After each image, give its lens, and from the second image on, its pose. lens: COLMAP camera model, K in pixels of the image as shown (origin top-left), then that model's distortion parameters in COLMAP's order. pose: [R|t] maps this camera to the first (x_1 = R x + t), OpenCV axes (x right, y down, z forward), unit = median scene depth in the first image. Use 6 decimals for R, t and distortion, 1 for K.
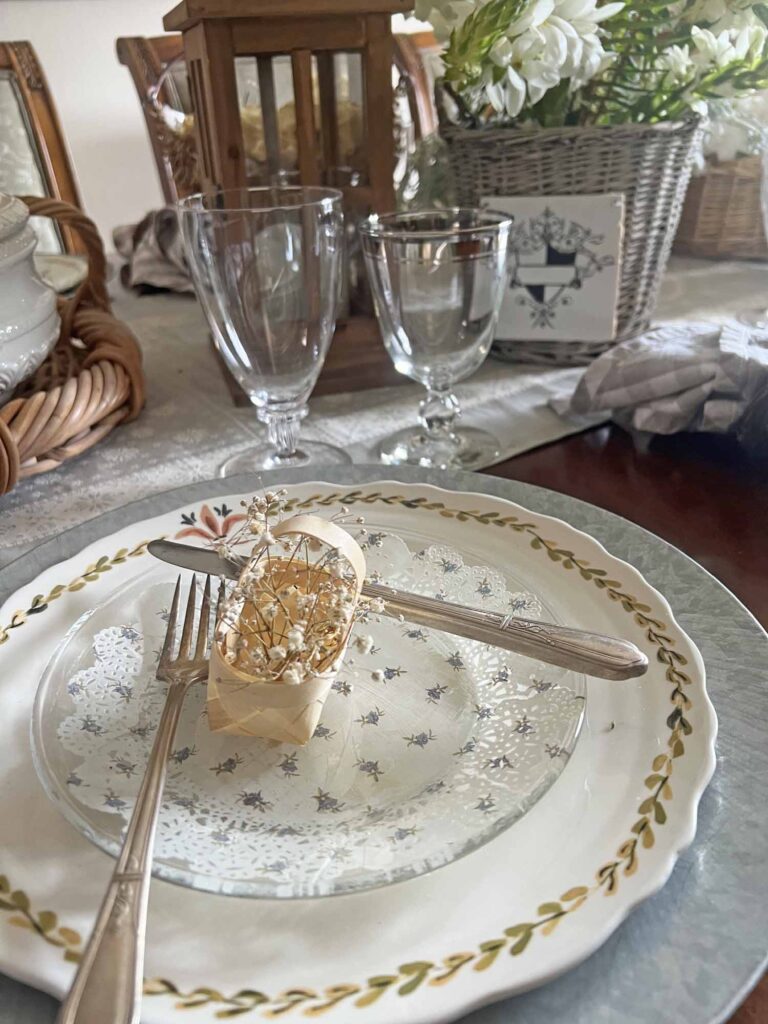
lens RADIAL K [[798.4, 0, 383.3], [0, 798.4, 513.2], [0, 0, 1]] dist [0.041378, -0.055071]
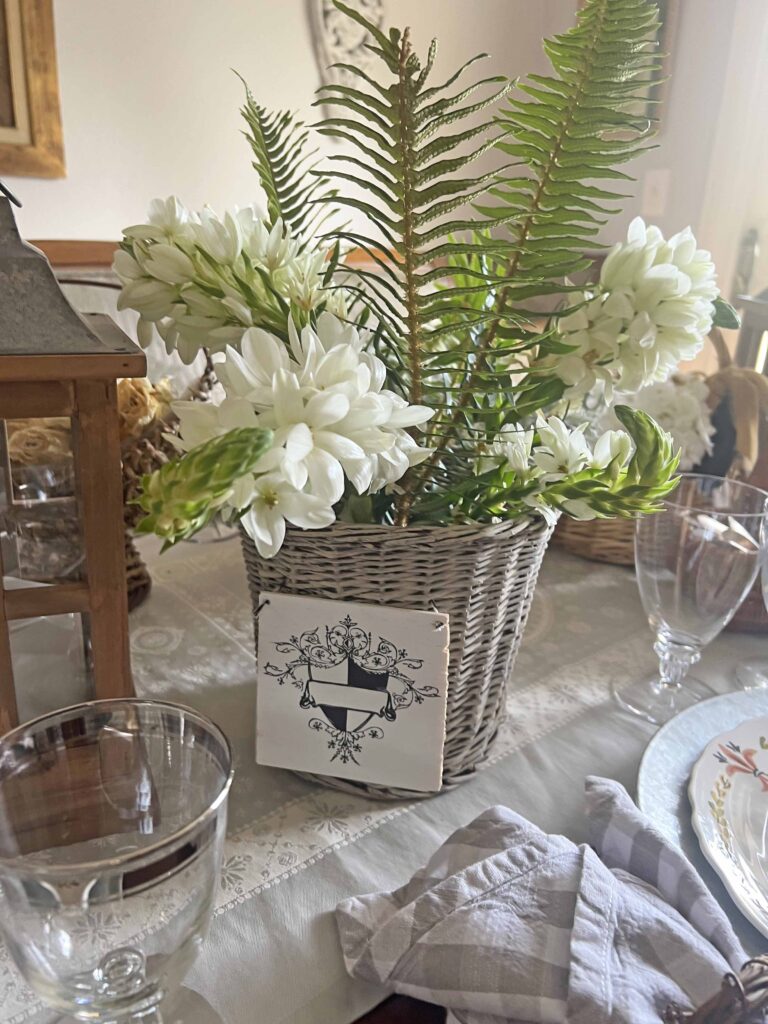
lens RADIAL K [[798.4, 0, 380.1], [0, 798.4, 510.9], [0, 0, 1]] dist [0.041378, -0.055071]
pose [[0.992741, 0.049706, 0.109521, 0.149218], [-0.030984, 0.985564, -0.166443, -0.353671], [-0.116213, 0.161842, 0.979950, 0.277696]]
